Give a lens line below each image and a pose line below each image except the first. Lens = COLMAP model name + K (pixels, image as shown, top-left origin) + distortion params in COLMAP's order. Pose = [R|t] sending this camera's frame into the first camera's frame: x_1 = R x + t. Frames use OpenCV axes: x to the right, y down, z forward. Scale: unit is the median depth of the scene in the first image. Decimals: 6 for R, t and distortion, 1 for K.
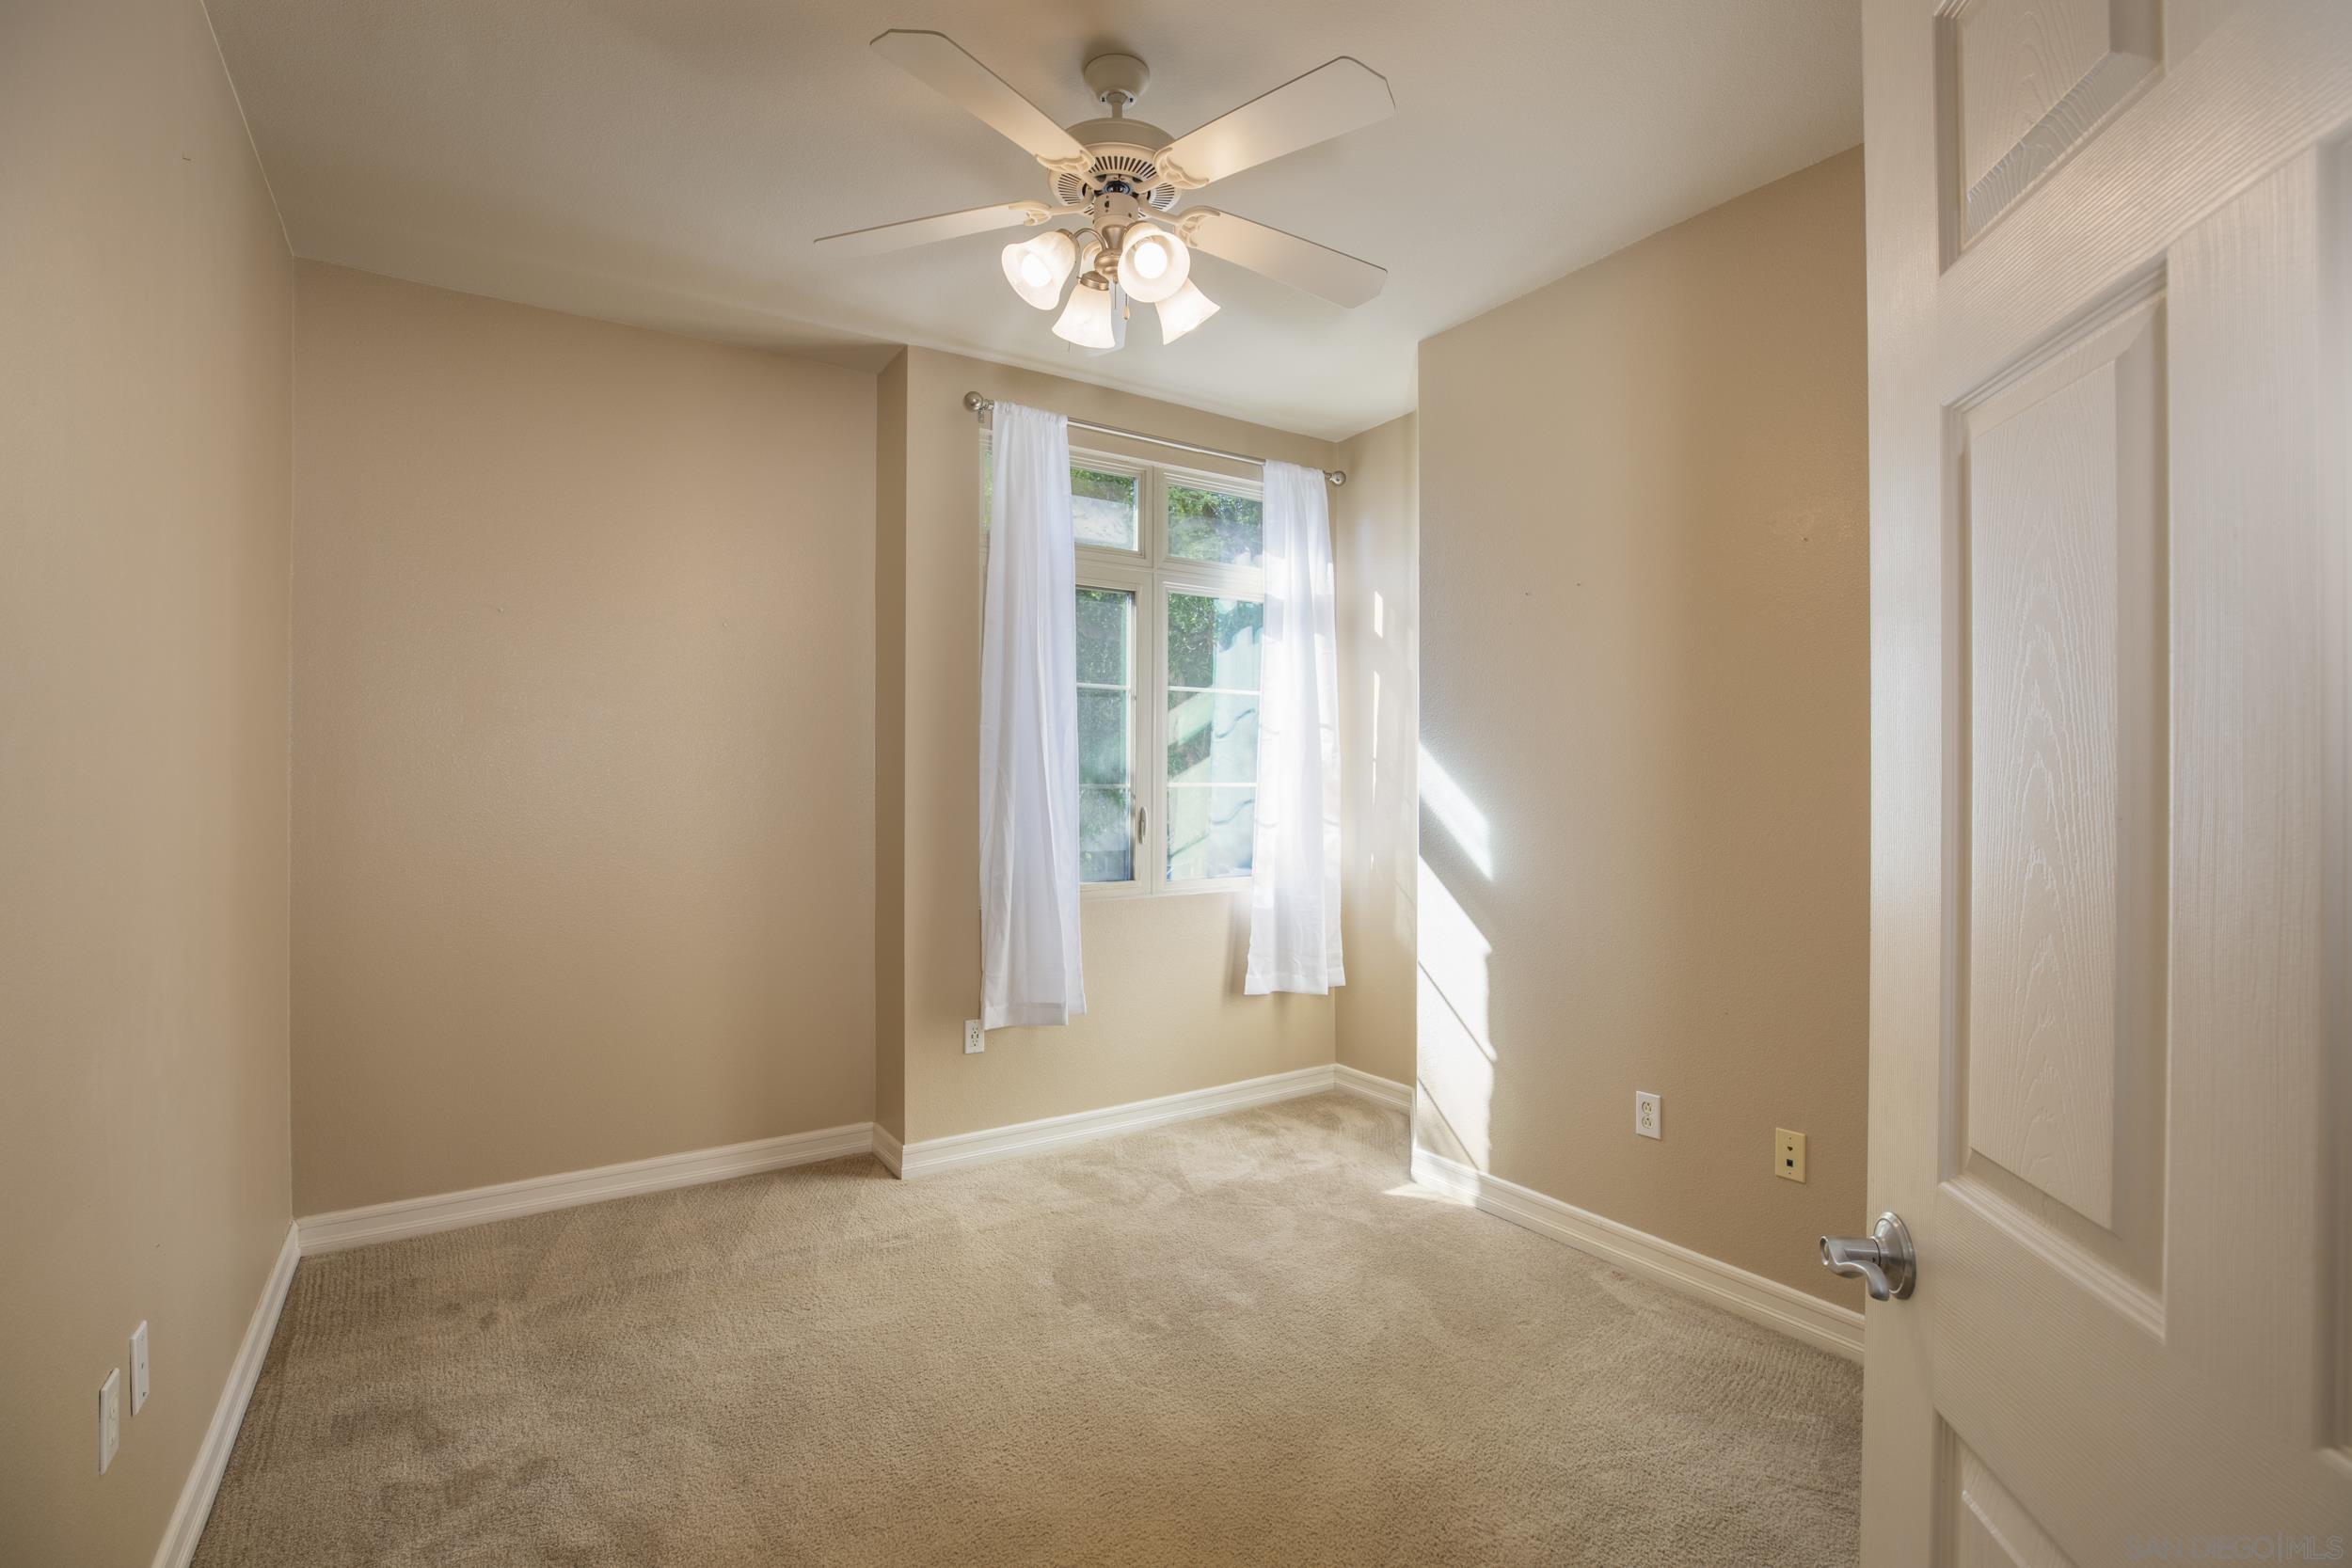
lens RADIAL K [[1086.7, 0, 1176.0], [0, 1086.7, 784.0], [0, 0, 1]] dist [-0.041829, 0.011615]
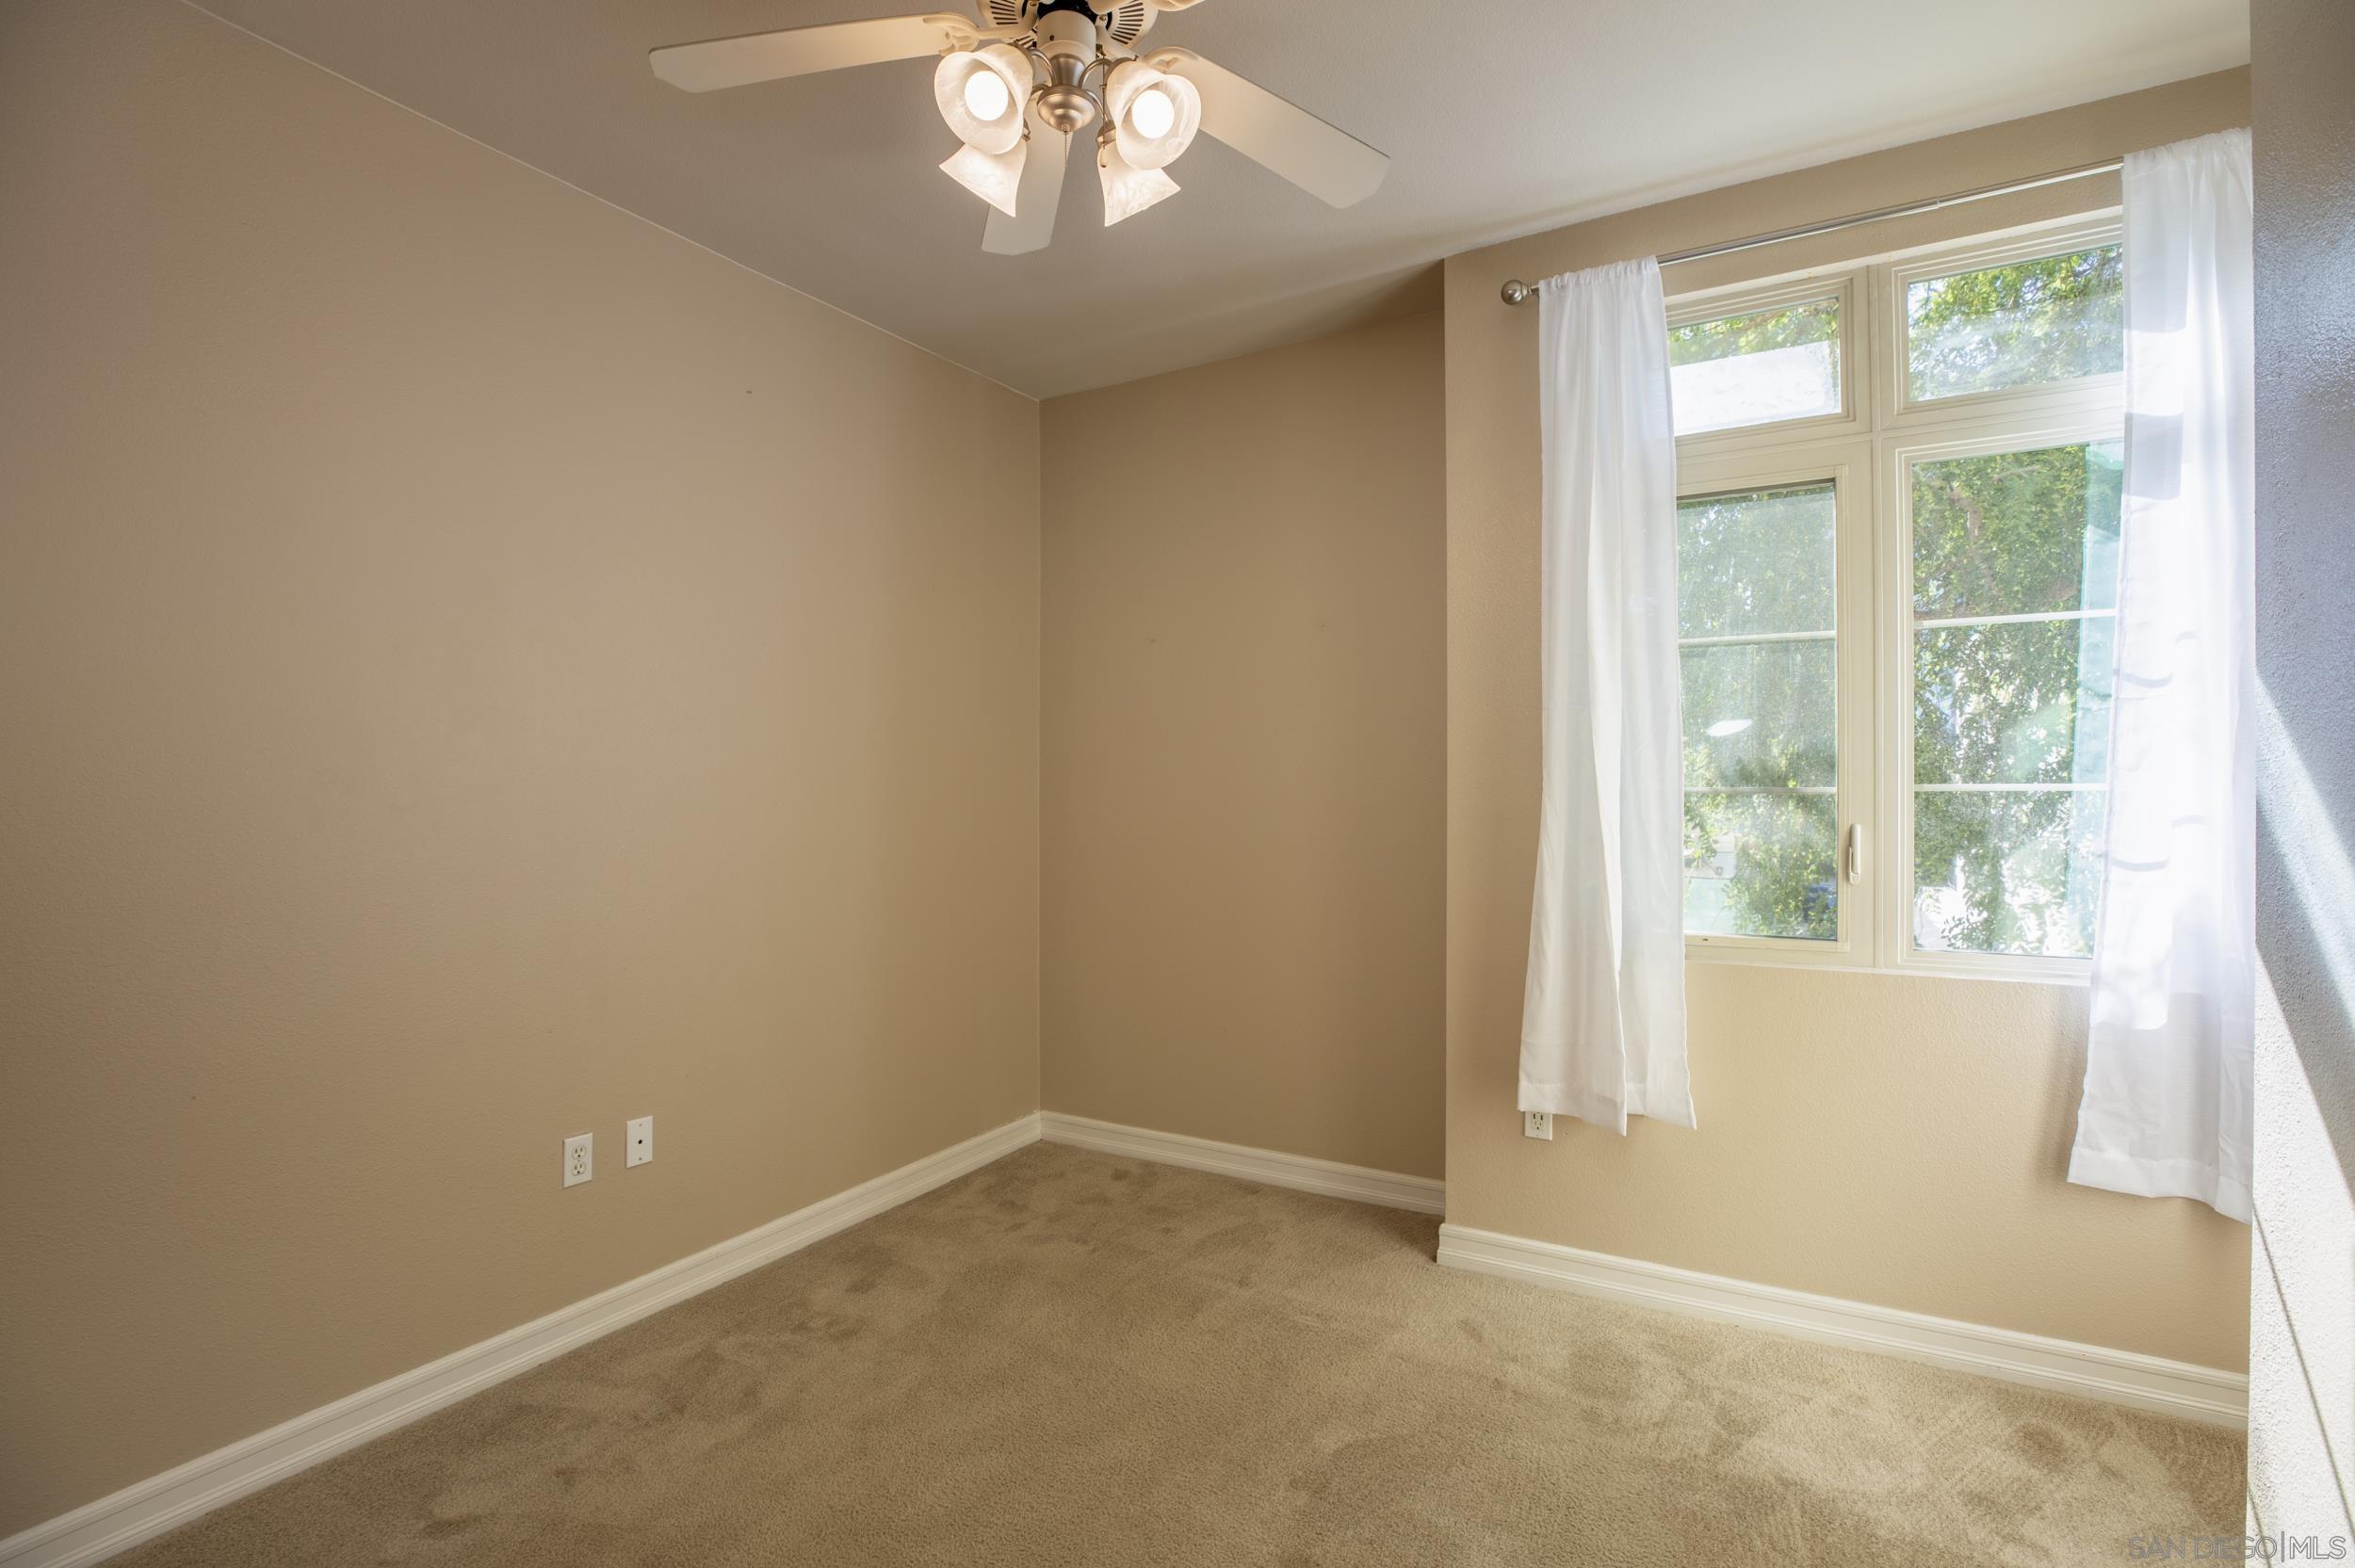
lens RADIAL K [[1088.0, 0, 1177.5], [0, 1088.0, 784.0], [0, 0, 1]] dist [-0.041829, 0.011615]
pose [[0.436125, -0.003330, -0.899880, 0.395915], [0.003679, 0.999991, -0.001917, -0.002230], [0.899879, -0.002475, 0.436133, 0.443557]]
